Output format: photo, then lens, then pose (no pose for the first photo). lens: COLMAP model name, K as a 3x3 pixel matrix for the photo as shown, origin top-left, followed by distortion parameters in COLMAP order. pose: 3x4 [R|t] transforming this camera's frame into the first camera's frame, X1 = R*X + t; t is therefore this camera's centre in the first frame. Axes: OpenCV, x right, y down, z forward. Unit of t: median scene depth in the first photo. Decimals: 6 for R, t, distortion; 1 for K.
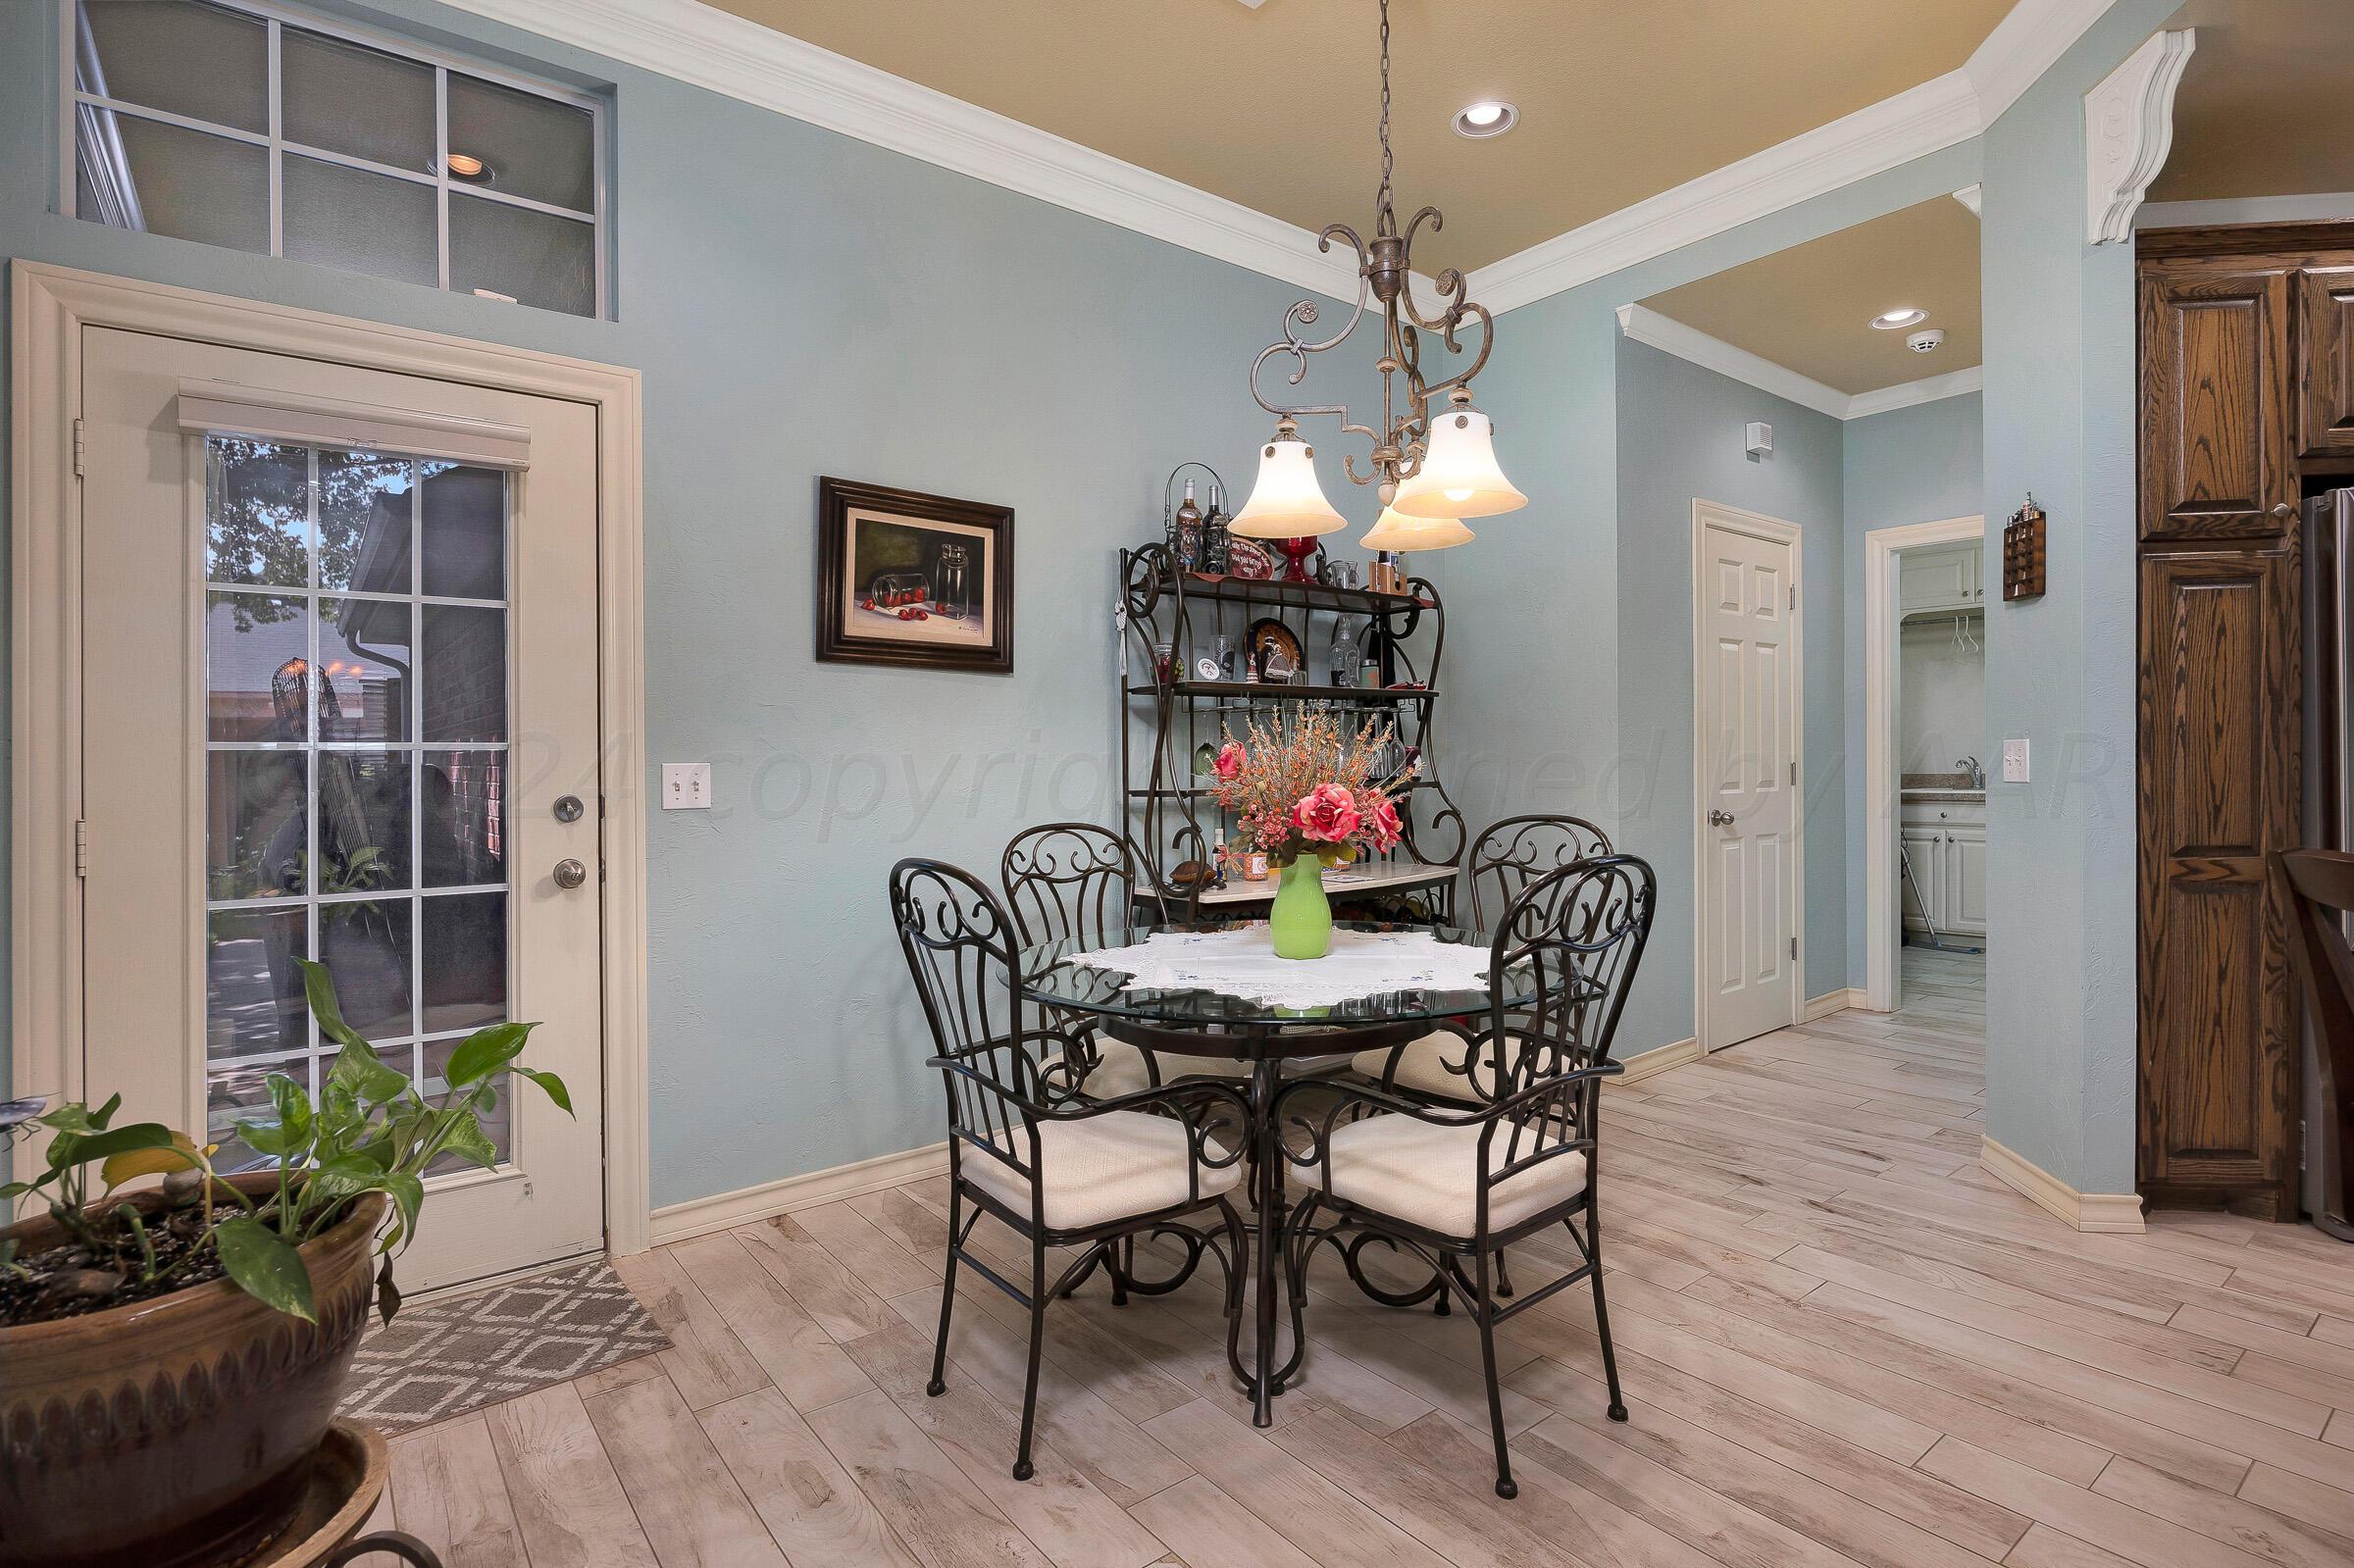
lens RADIAL K [[1122.0, 0, 1178.9], [0, 1122.0, 781.1], [0, 0, 1]] dist [-0.013849, -0.000519]
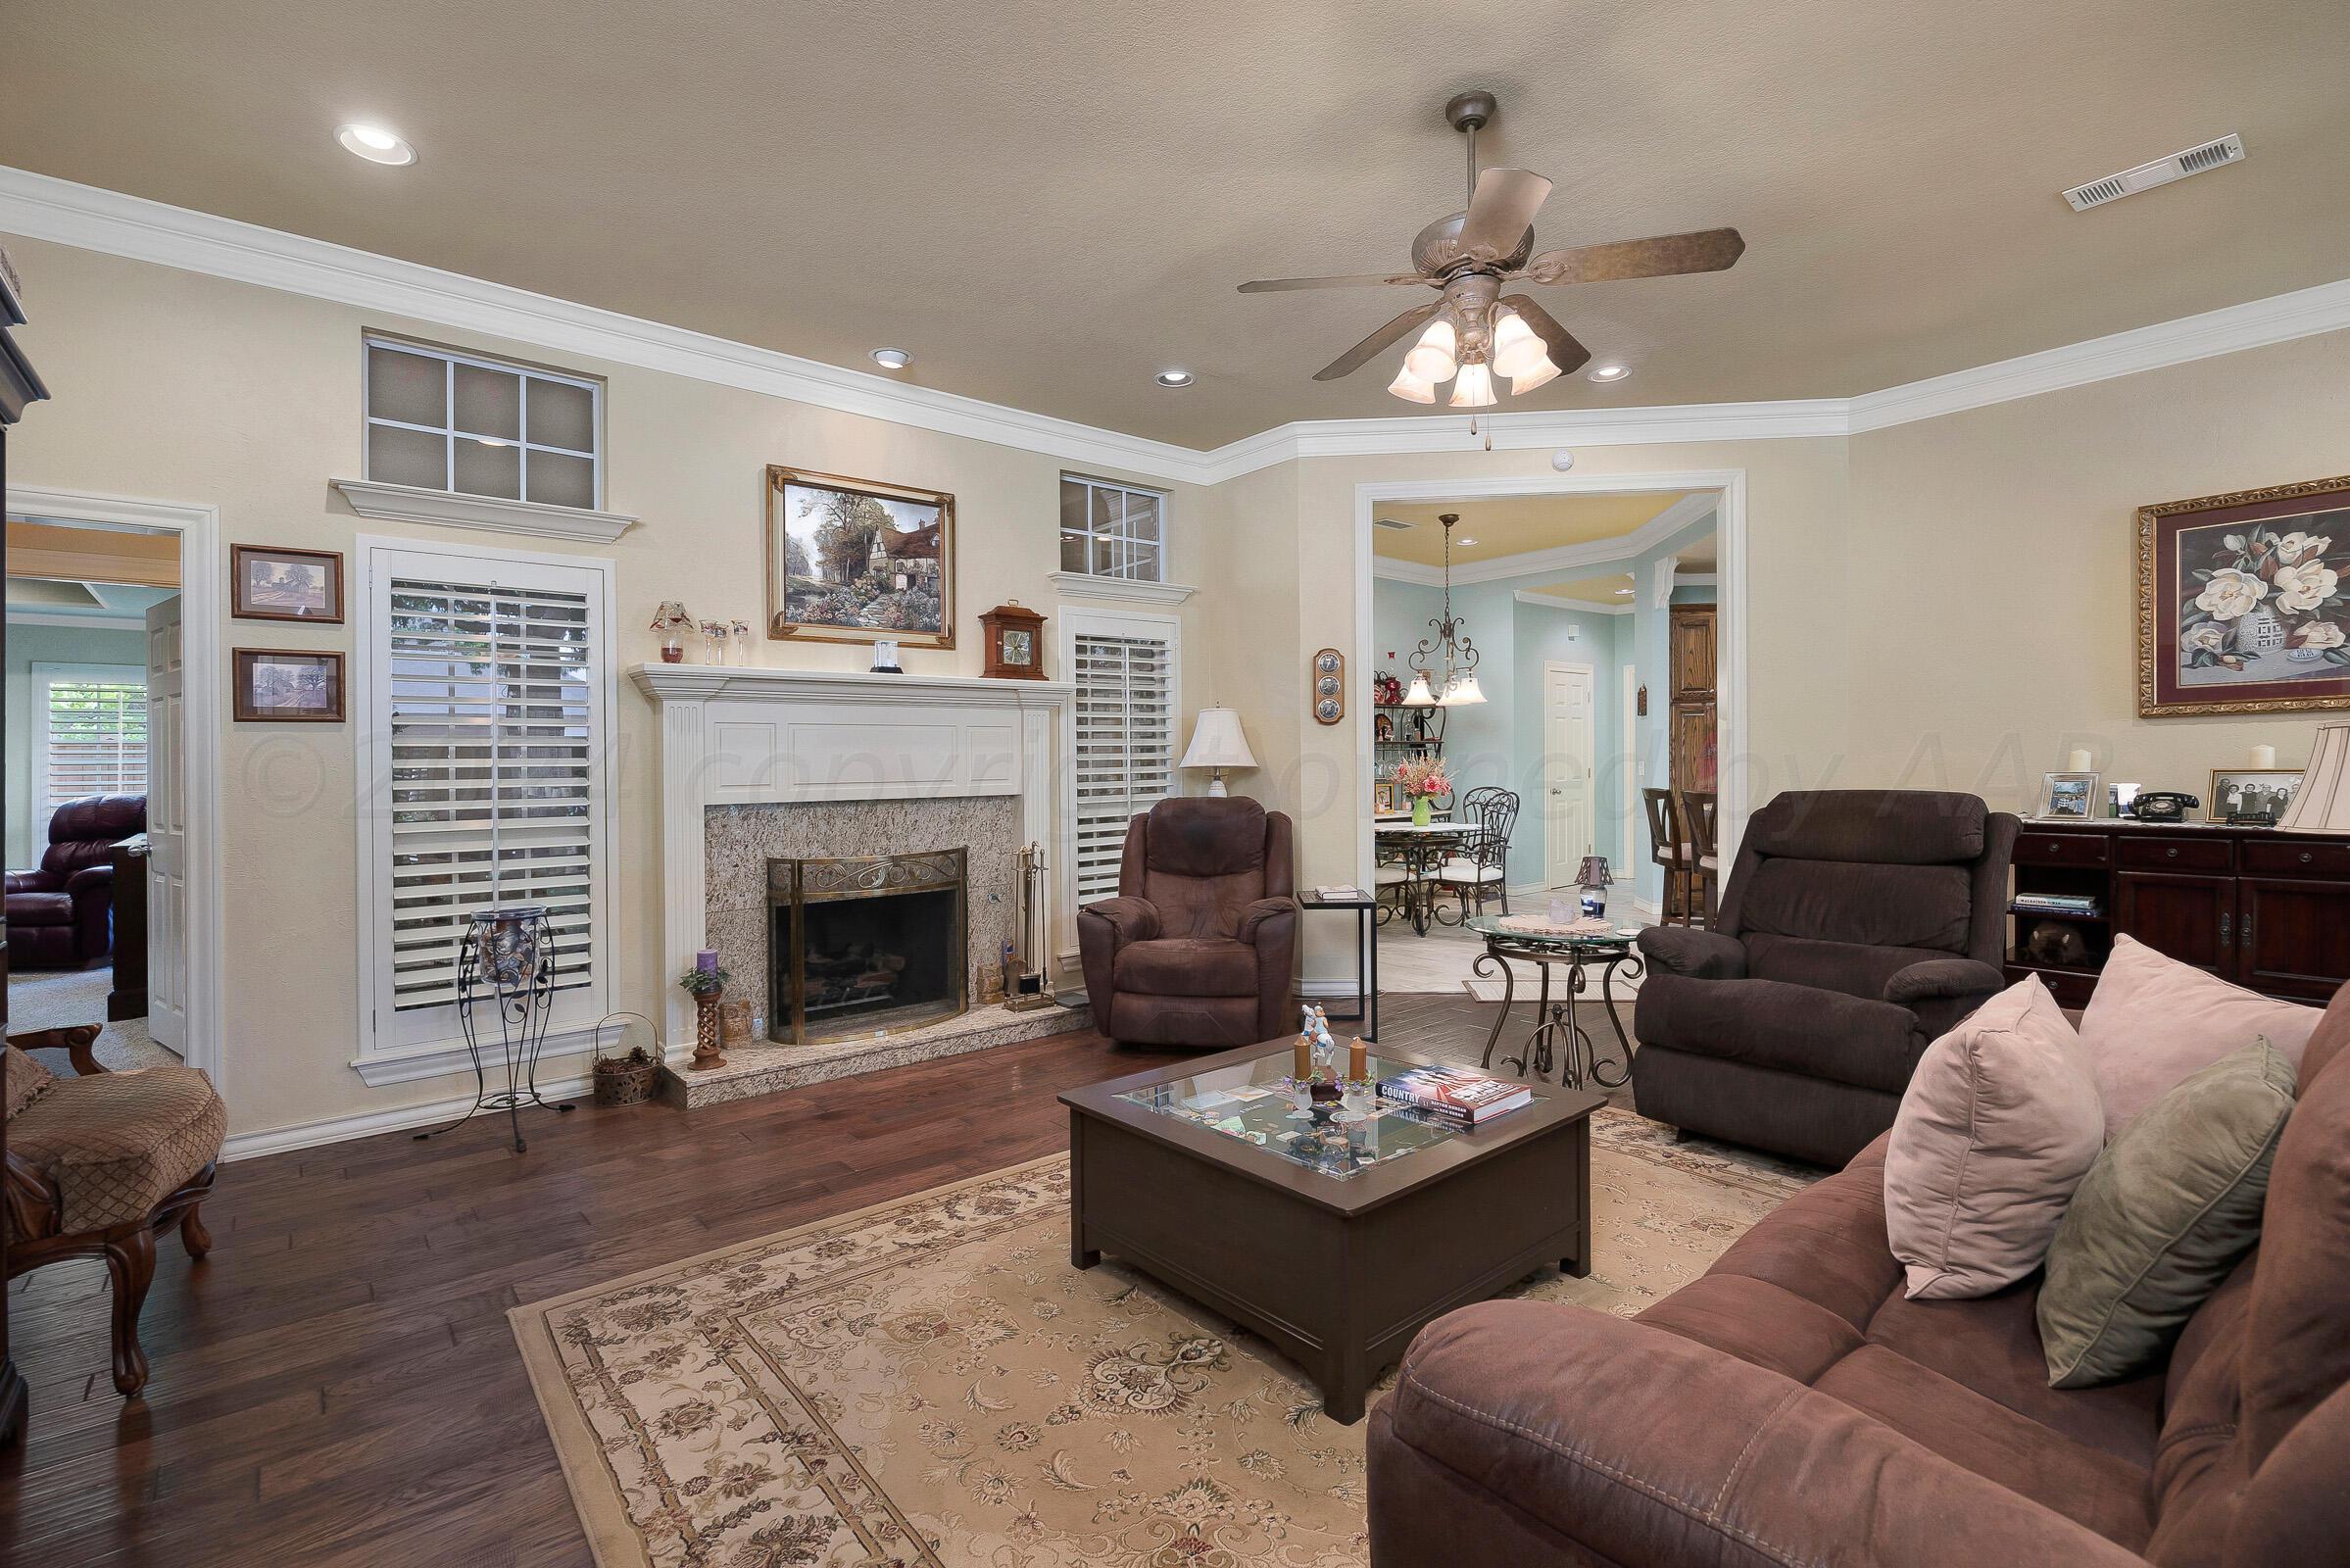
lens RADIAL K [[1033.9, 0, 1174.1], [0, 1033.9, 801.4], [0, 0, 1]] dist [-0.013933, -0.000337]
pose [[0.999081, -0.006475, 0.042376, -0.716552], [0.005624, 0.999781, 0.020182, 0.007776], [-0.042497, -0.019925, 0.998898, -1.958131]]
